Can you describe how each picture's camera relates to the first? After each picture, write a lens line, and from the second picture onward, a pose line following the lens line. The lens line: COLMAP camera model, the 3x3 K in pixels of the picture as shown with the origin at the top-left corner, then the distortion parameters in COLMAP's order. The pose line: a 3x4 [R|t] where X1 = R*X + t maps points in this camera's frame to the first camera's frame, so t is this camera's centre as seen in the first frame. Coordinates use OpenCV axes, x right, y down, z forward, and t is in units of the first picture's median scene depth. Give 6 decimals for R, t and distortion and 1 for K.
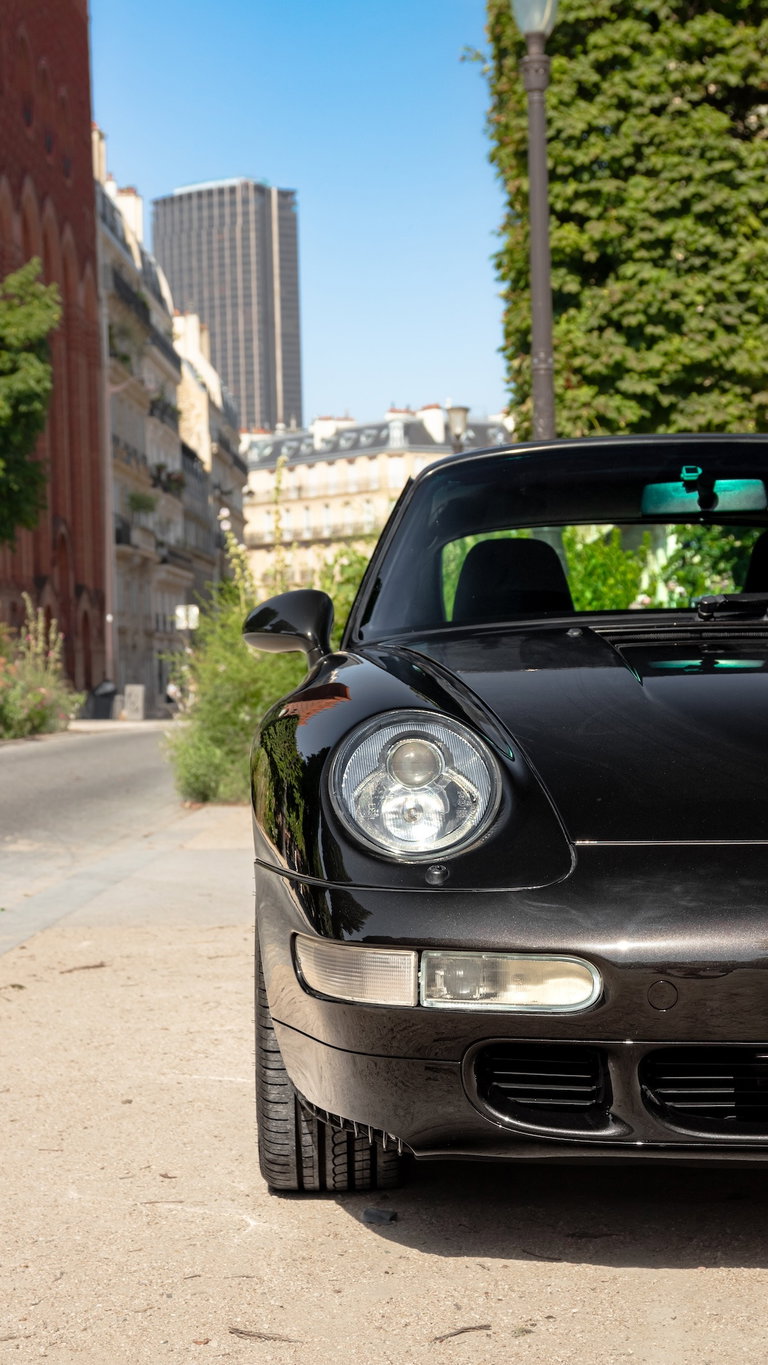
lens RADIAL K [[2565.3, 0, 391.1], [0, 2565.3, 689.6], [0, 0, 1]] dist [0.240967, 0.000000]
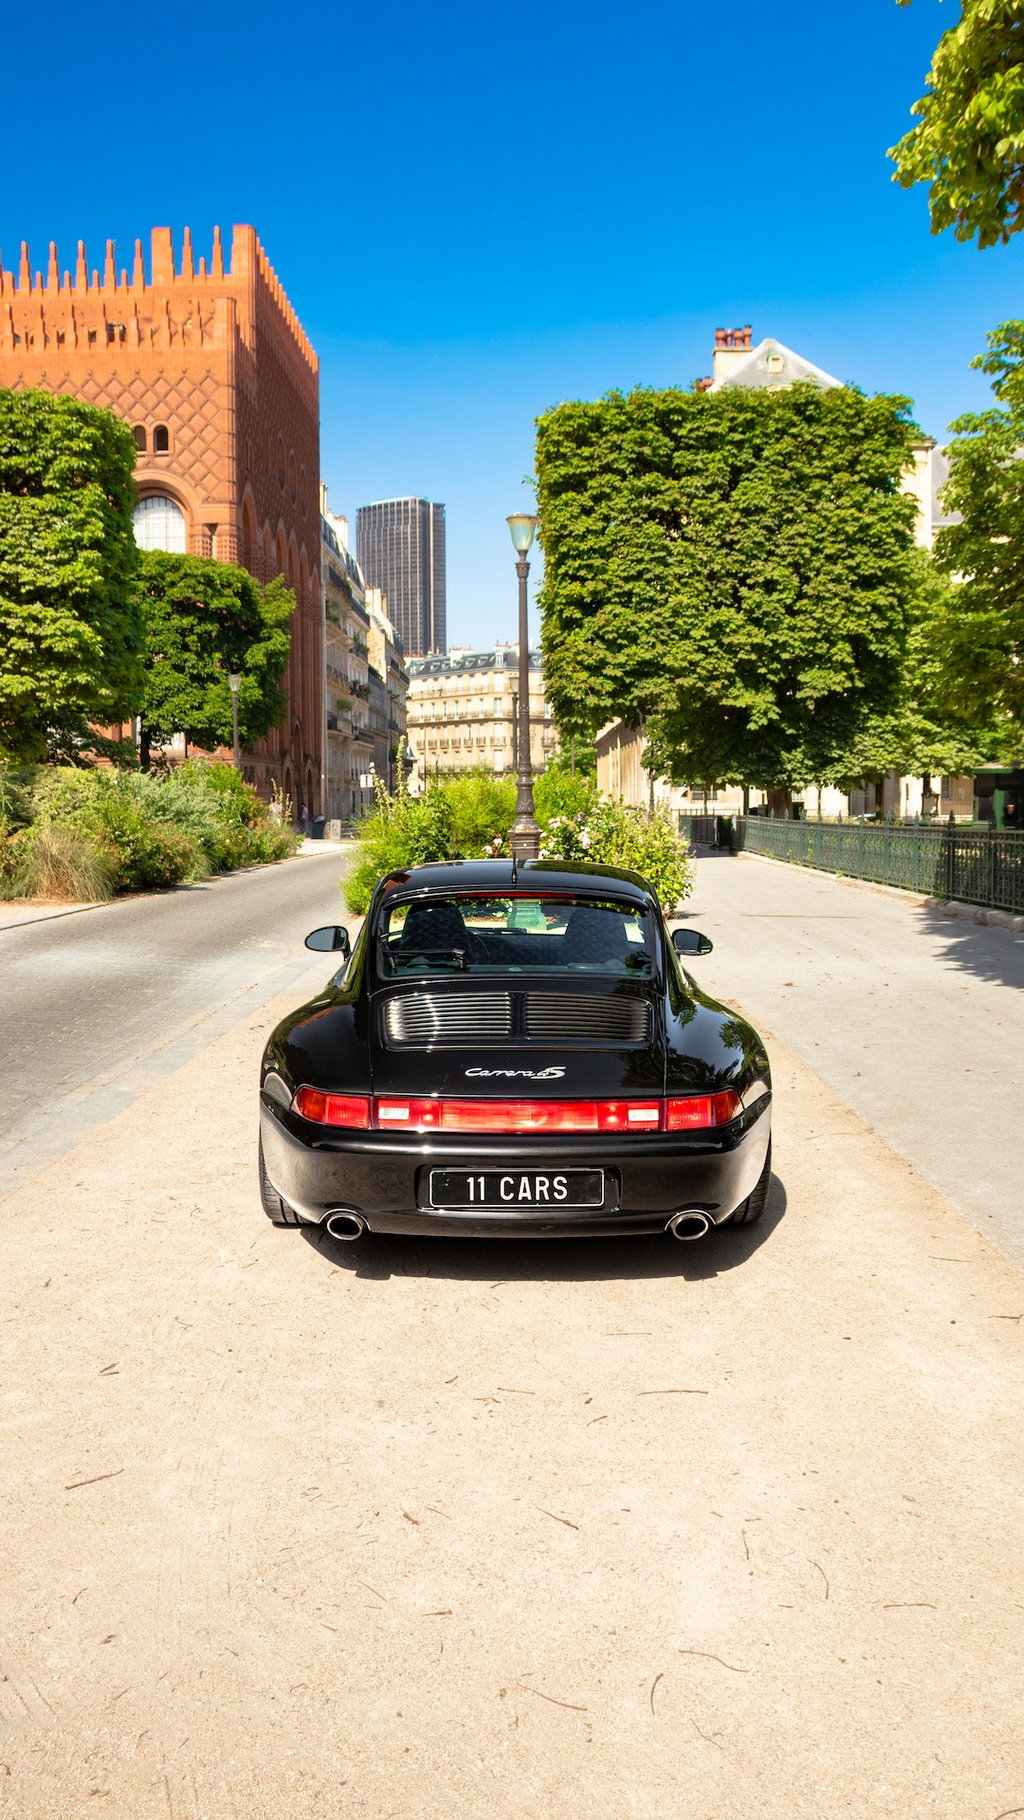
lens RADIAL K [[1584.7, 0, 532.5], [0, 1584.7, 920.7], [0, 0, 1]] dist [-0.119229, 0.057655]
pose [[0.999631, 0.016952, 0.021235, 0.018741], [-0.018449, 0.997205, 0.072404, -0.022642], [-0.019948, -0.072769, 0.997149, -0.117100]]
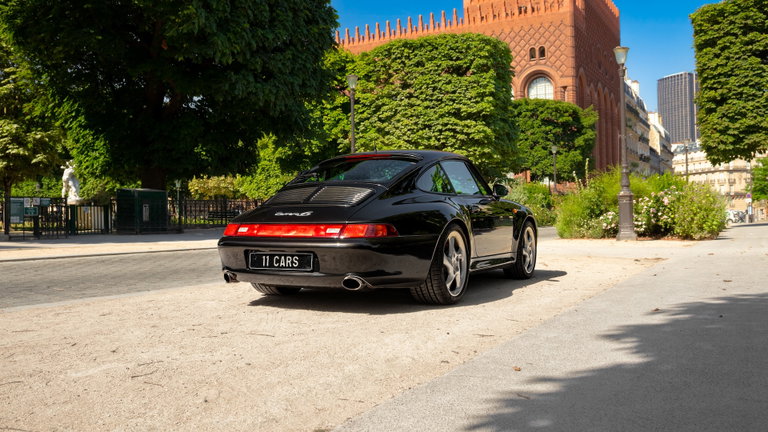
lens RADIAL K [[684.8, 0, 372.4], [0, 684.8, 203.9], [0, 0, 1]] dist [-0.089461, 0.129805]
pose [[0.876782, -0.001967, -0.480883, 0.106341], [-0.006183, 0.999863, -0.015363, 0.002505], [0.480848, 0.016443, 0.876650, -0.090131]]
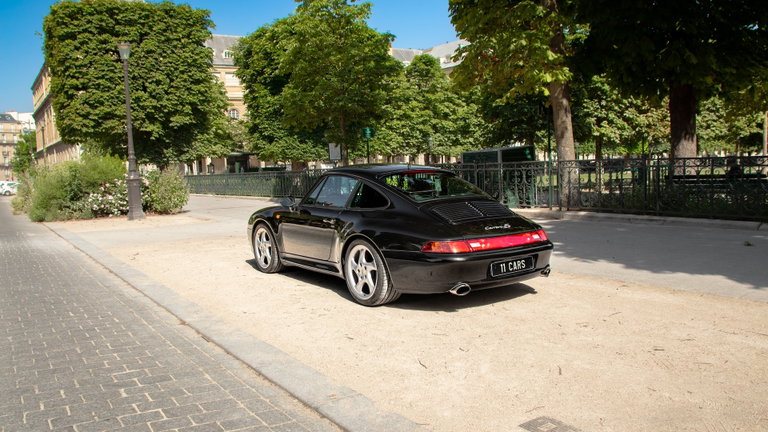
lens RADIAL K [[608.6, 0, 376.7], [0, 608.6, 219.5], [0, 0, 1]] dist [-0.138874, 0.119935]
pose [[0.814835, -0.064008, 0.576148, -0.097264], [0.024112, 0.996768, 0.076636, -0.012434], [-0.579191, -0.048554, 0.813744, -0.080422]]
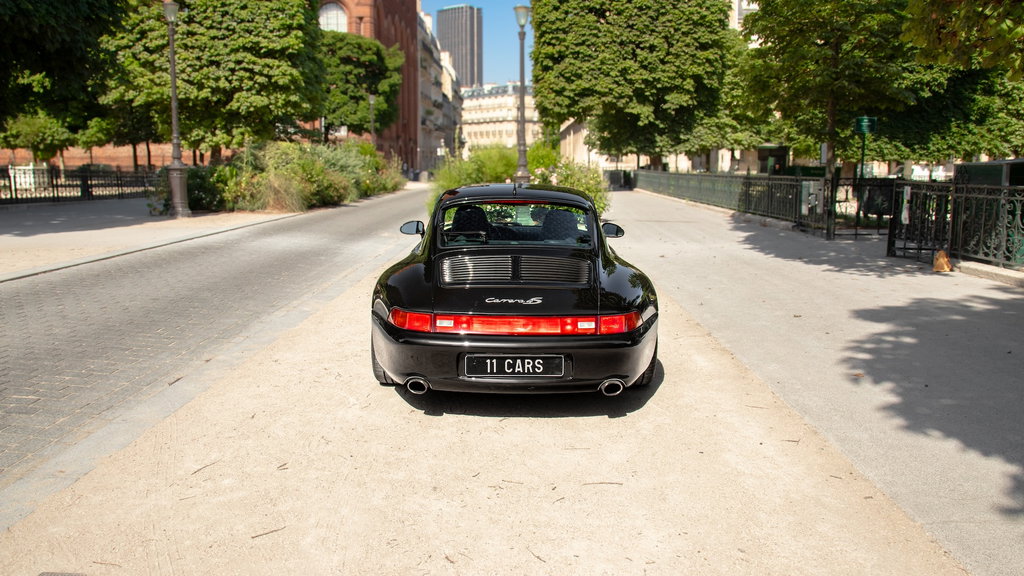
lens RADIAL K [[811.5, 0, 503.7], [0, 811.5, 275.3], [0, 0, 1]] dist [-0.138874, 0.119935]
pose [[0.999738, 0.022215, -0.005603, 0.019492], [-0.021260, 0.990672, 0.134596, -0.019773], [0.008541, -0.134442, 0.990885, -0.102341]]
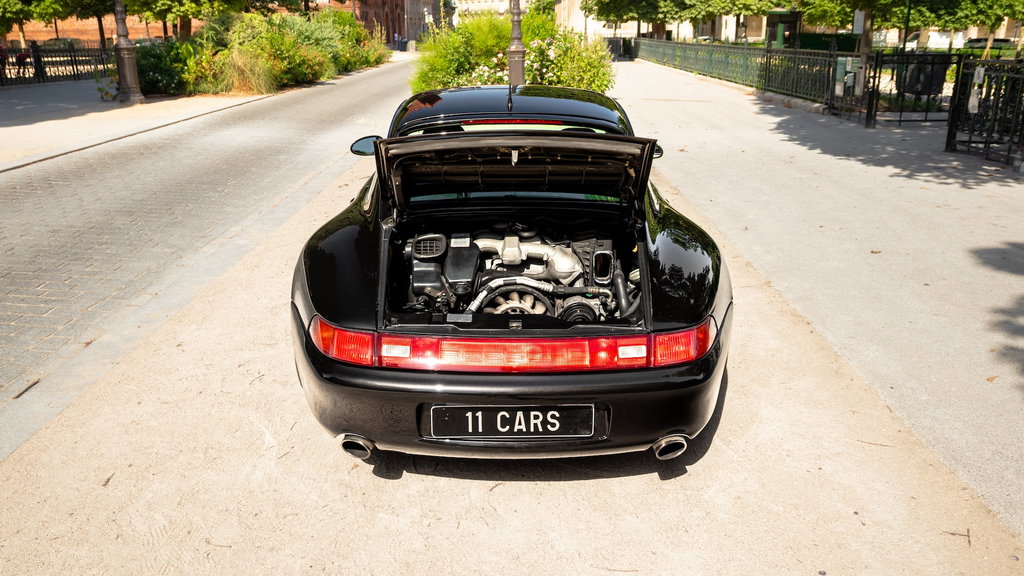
lens RADIAL K [[811.5, 0, 499.2], [0, 811.5, 267.9], [0, 0, 1]] dist [-0.138874, 0.119935]
pose [[0.999916, 0.012935, -0.000522, 0.019348], [-0.012256, 0.958865, 0.283597, -0.024414], [0.004169, -0.283567, 0.958943, -0.045727]]
